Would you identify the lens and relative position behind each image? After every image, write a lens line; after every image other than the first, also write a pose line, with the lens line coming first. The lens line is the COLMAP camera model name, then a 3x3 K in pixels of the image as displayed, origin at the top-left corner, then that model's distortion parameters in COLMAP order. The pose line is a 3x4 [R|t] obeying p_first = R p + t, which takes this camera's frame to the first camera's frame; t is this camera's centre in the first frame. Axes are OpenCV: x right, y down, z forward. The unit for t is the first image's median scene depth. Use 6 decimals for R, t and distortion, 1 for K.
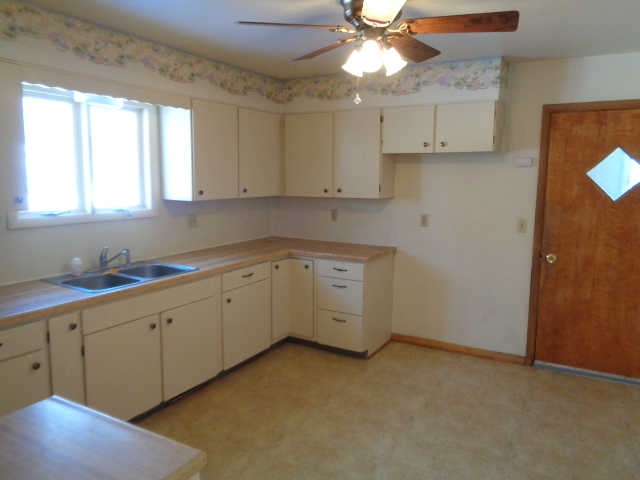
lens RADIAL K [[498.0, 0, 324.7], [0, 498.0, 237.3], [0, 0, 1]] dist [0.077878, 0.078283]
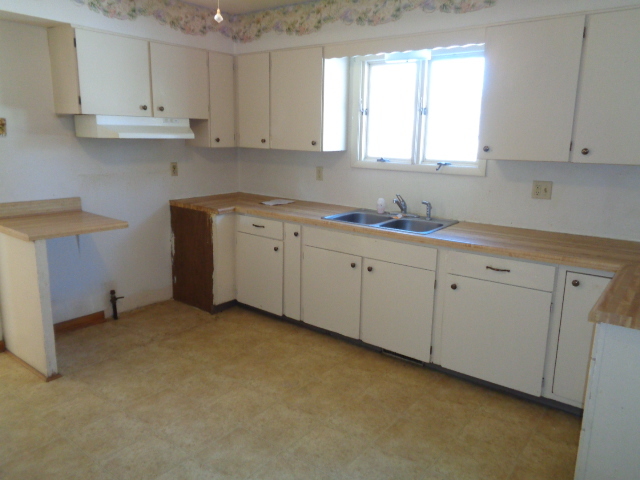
lens RADIAL K [[498.0, 0, 324.7], [0, 498.0, 237.3], [0, 0, 1]] dist [0.077878, 0.078283]
pose [[-0.135753, 0.203514, -0.969615, 0.717593], [-0.144881, 0.964076, 0.222636, -0.117086], [0.980092, 0.170702, -0.101391, 1.047882]]
